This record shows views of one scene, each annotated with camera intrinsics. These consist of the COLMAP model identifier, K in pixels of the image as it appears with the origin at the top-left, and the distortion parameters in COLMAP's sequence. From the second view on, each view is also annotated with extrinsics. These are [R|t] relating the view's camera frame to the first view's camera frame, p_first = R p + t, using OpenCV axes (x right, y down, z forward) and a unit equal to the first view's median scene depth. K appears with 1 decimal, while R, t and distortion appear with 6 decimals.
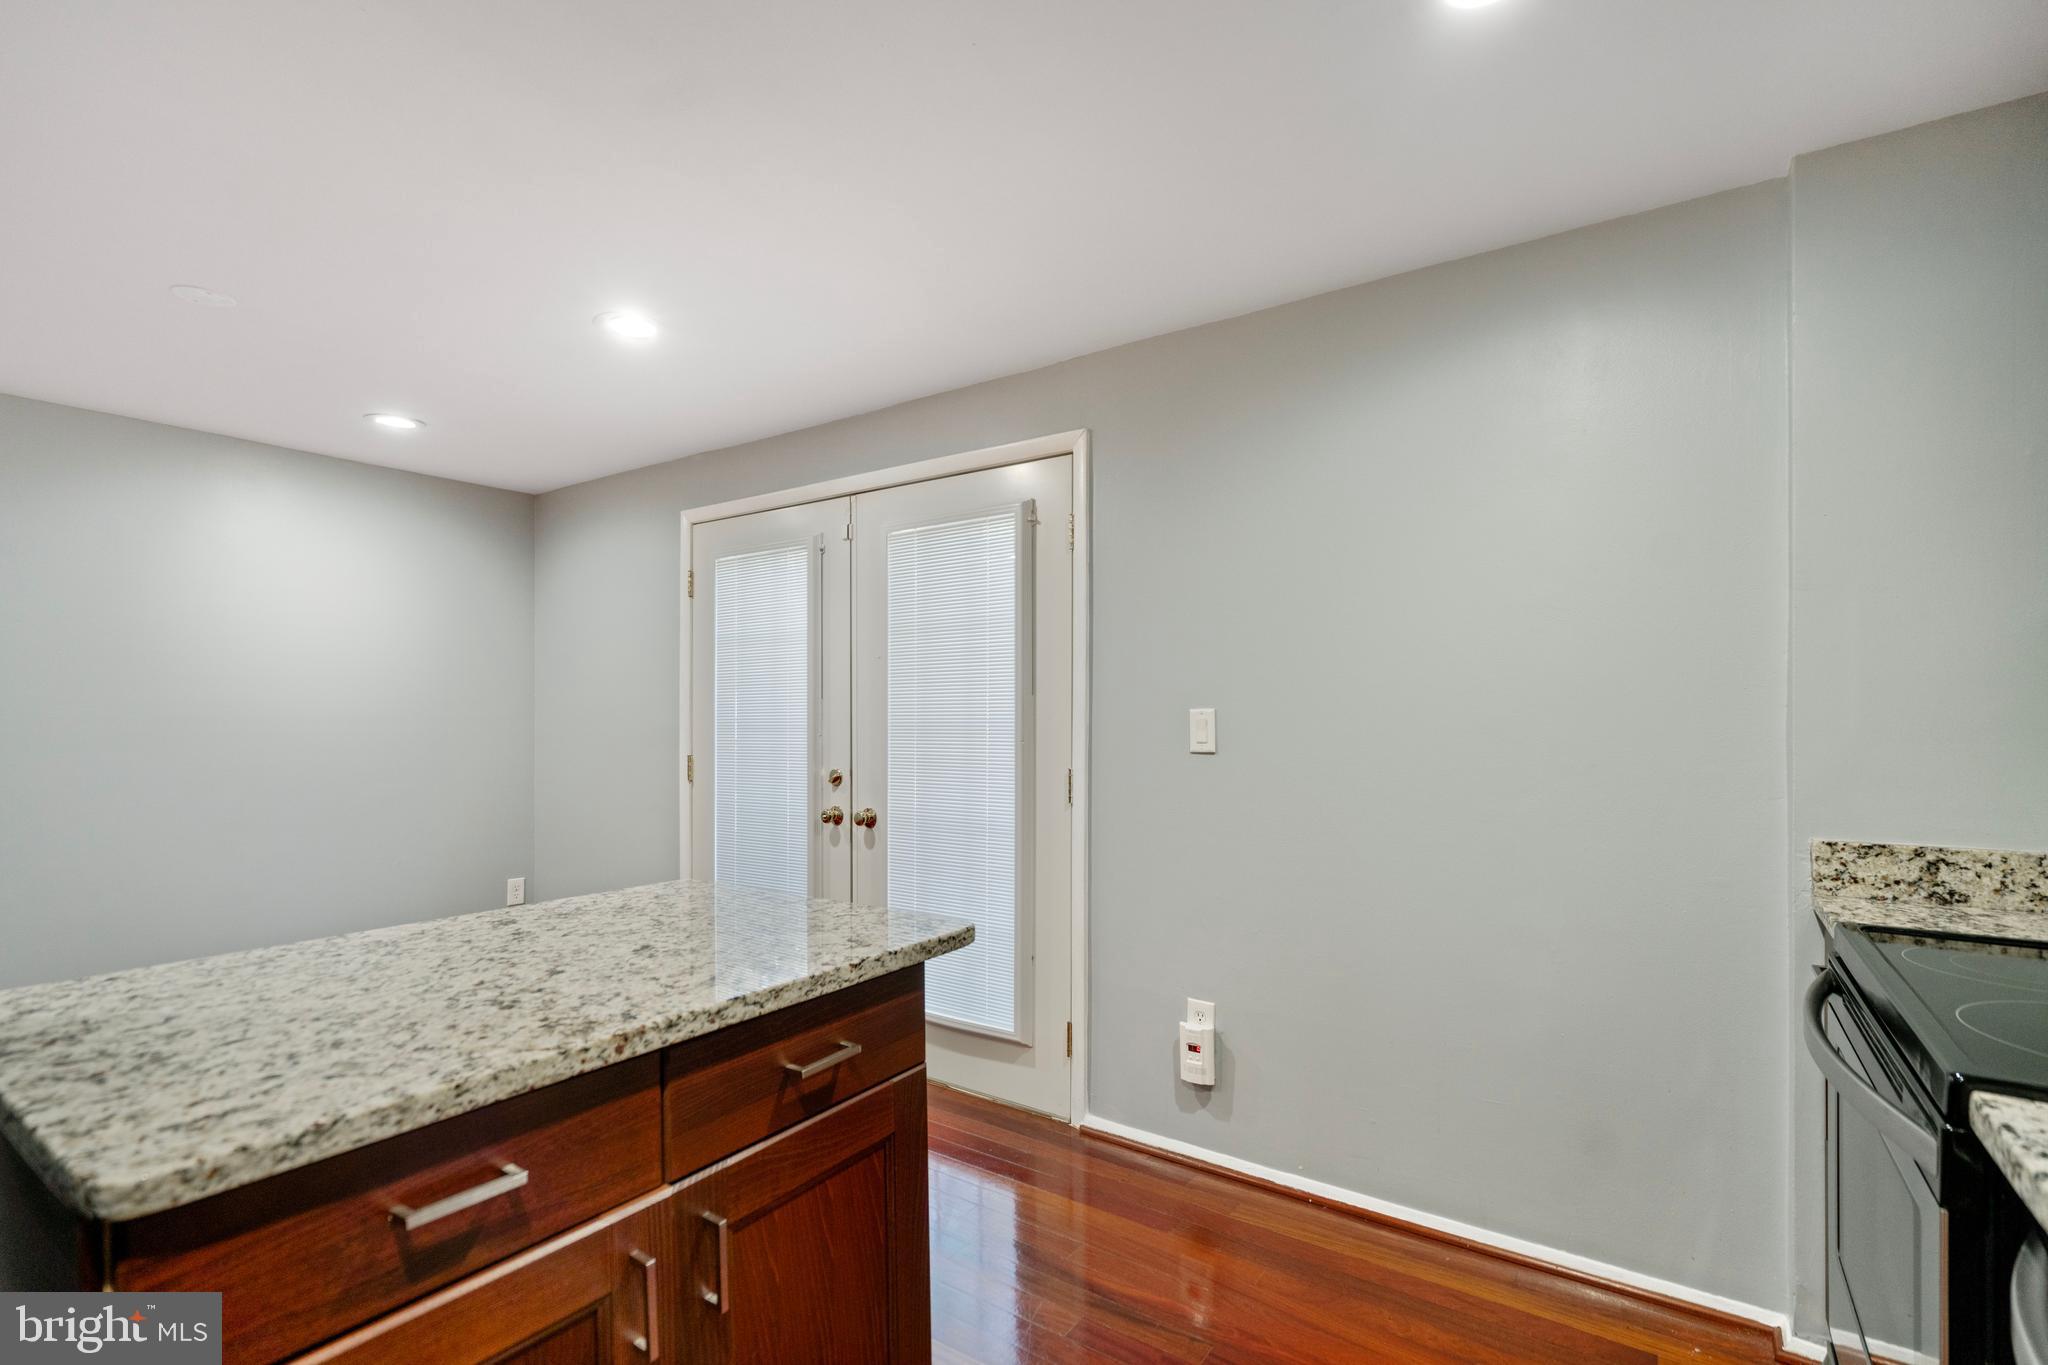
lens RADIAL K [[939.6, 0, 1014.6], [0, 939.6, 713.1], [0, 0, 1]] dist [-0.002218, 0.000071]
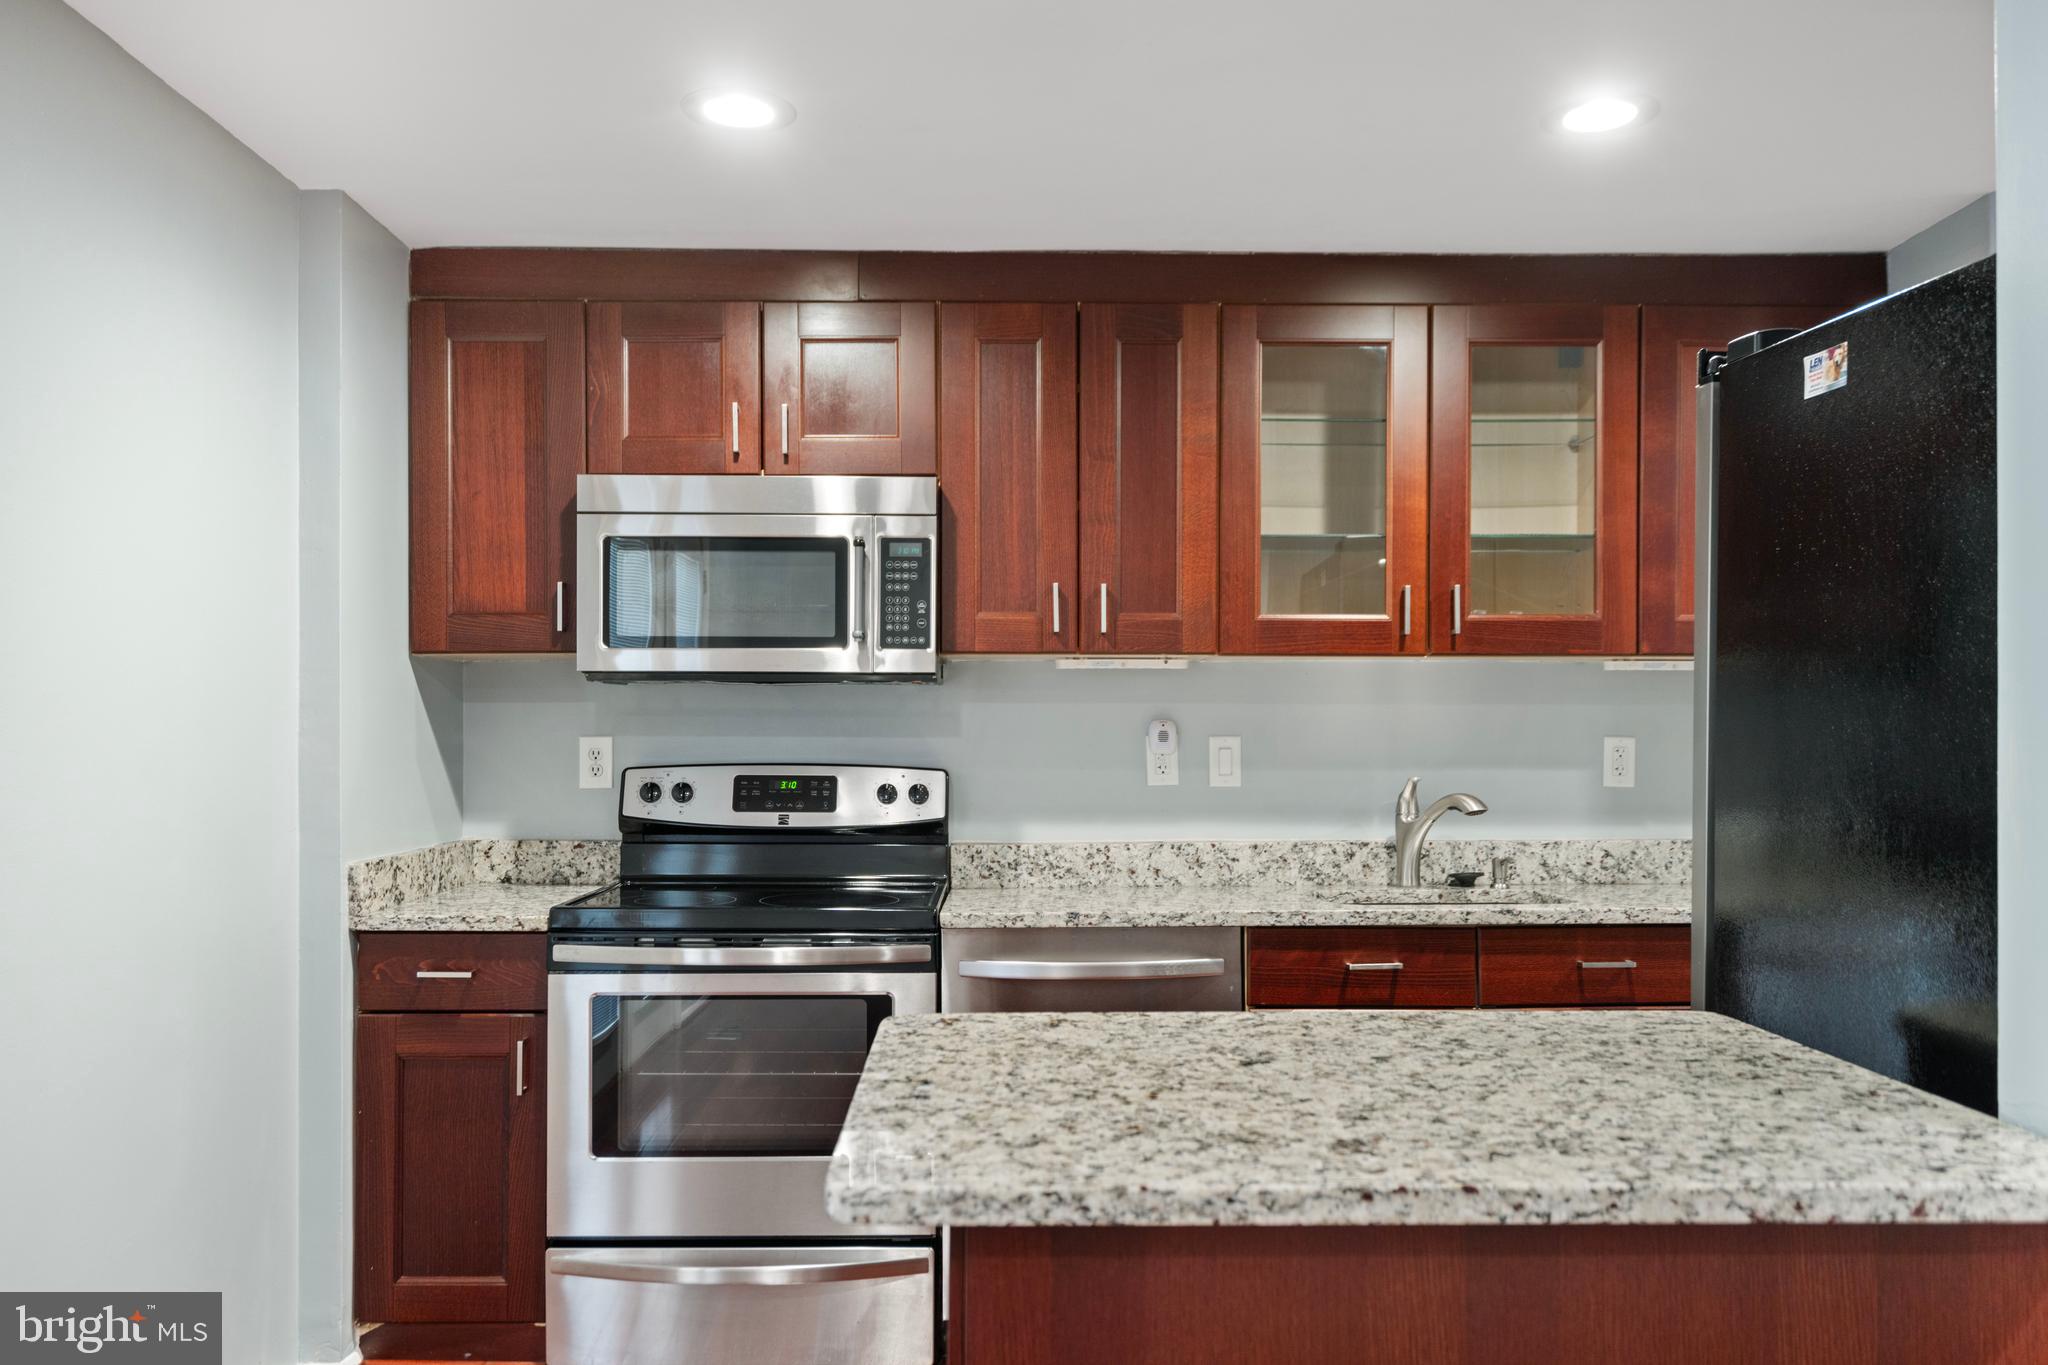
lens RADIAL K [[1561.4, 0, 1017.9], [0, 1561.4, 719.7], [0, 0, 1]] dist [-0.004042, 0.063561]
pose [[-0.585423, 0.007824, 0.810691, -0.894453], [-0.003420, 0.999921, -0.012120, -0.003466], [-0.810721, -0.009868, -0.585349, 1.302763]]
